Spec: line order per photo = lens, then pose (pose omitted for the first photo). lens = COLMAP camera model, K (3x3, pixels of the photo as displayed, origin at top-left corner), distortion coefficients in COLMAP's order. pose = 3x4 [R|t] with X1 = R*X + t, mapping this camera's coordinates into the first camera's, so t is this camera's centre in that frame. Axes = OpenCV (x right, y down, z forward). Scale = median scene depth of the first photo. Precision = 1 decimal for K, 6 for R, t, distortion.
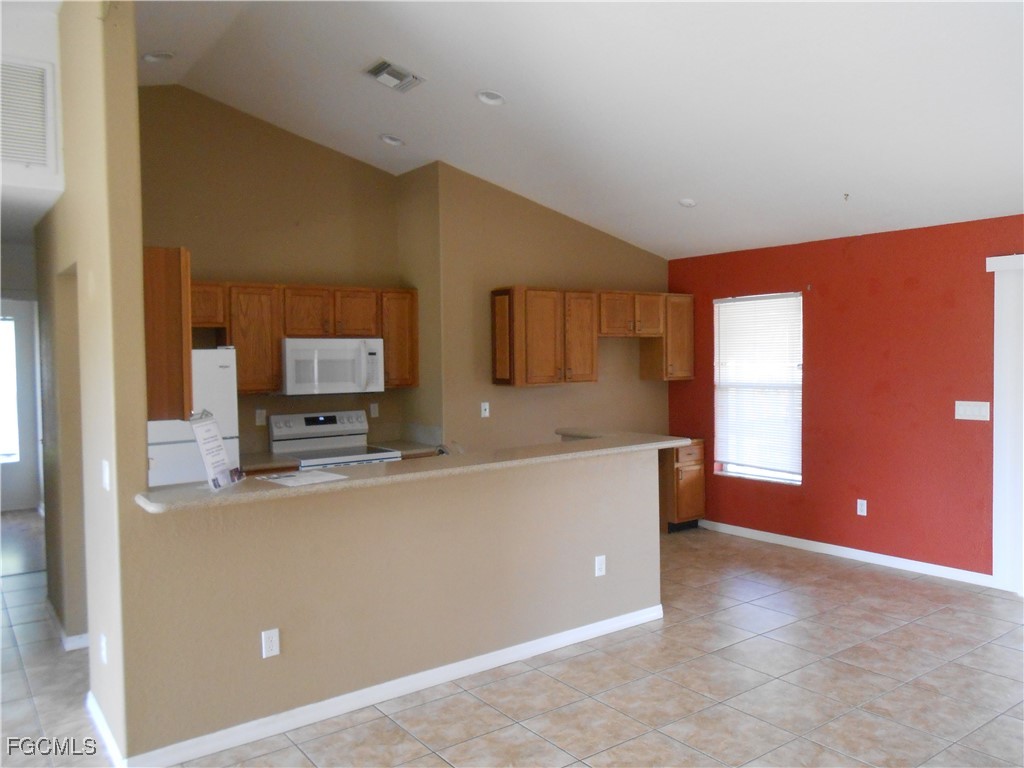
lens RADIAL K [[804.1, 0, 512.0], [0, 804.1, 384.0], [0, 0, 1]] dist [-0.001558, 0.009113]
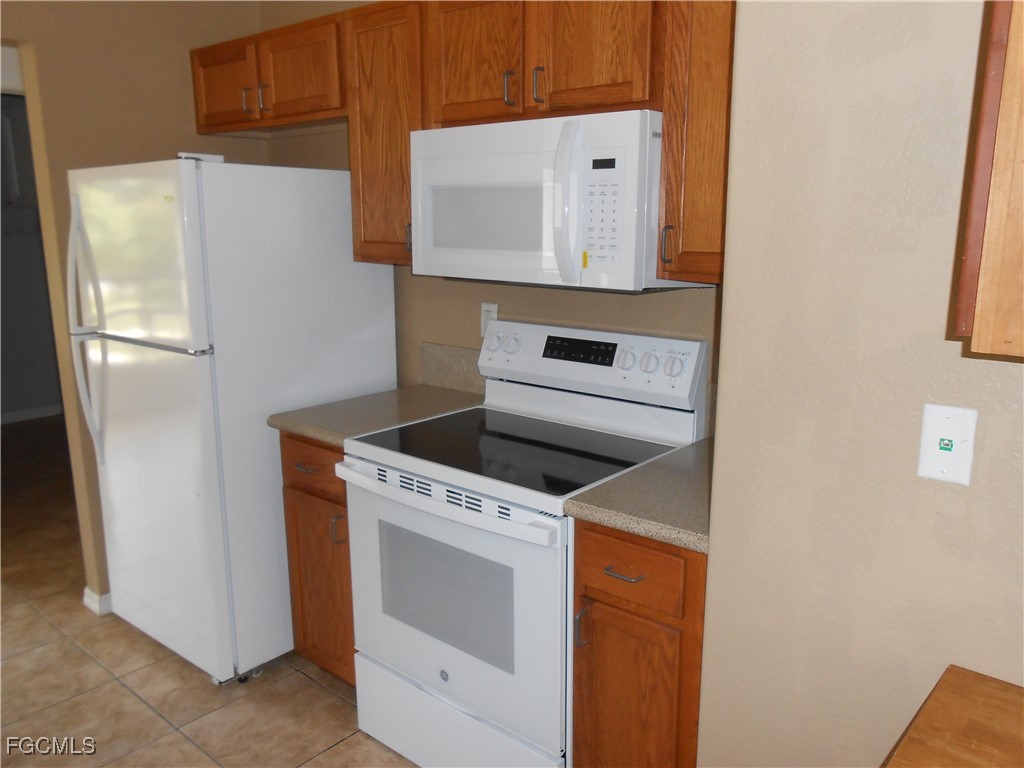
lens RADIAL K [[795.6, 0, 518.6], [0, 795.6, 384.3], [0, 0, 1]] dist [-0.013126, 0.001218]
pose [[0.226345, 0.212131, -0.950667, 0.132963], [-0.045171, 0.977233, 0.207304, -0.017896], [0.972999, -0.003980, 0.230774, 0.961754]]
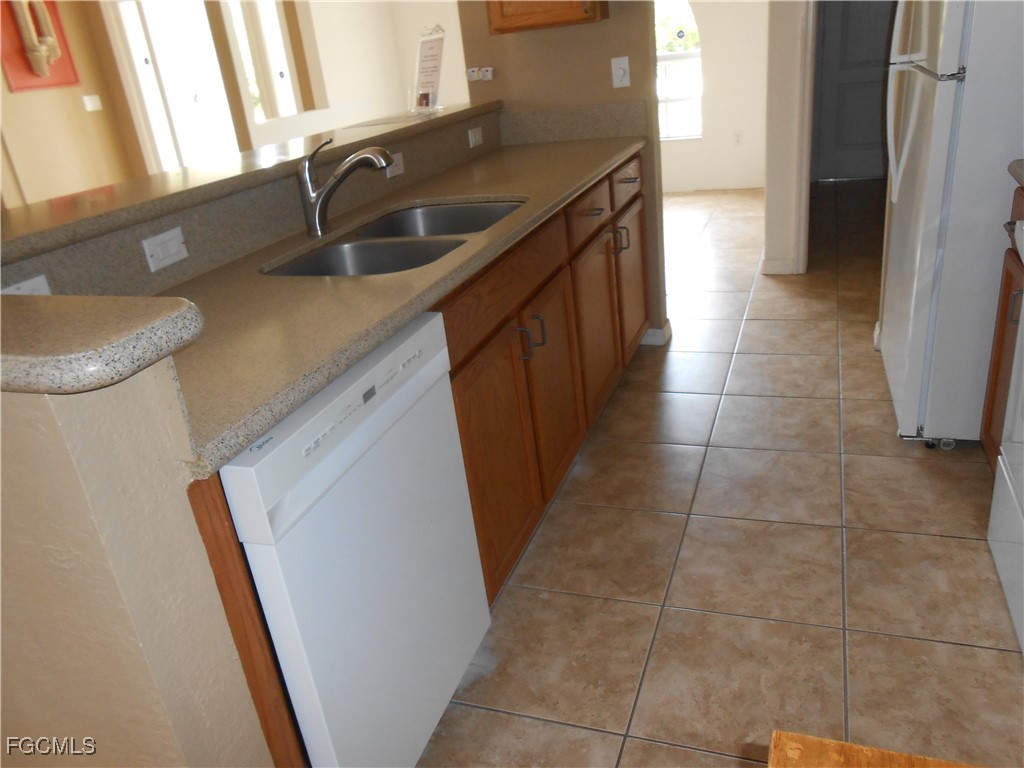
lens RADIAL K [[795.6, 0, 518.6], [0, 795.6, 384.3], [0, 0, 1]] dist [-0.013126, 0.001218]
pose [[-0.823478, 0.320448, -0.468185, 0.072050], [0.099742, 0.894132, 0.436554, 0.010174], [0.558512, 0.312795, -0.768260, 1.133416]]
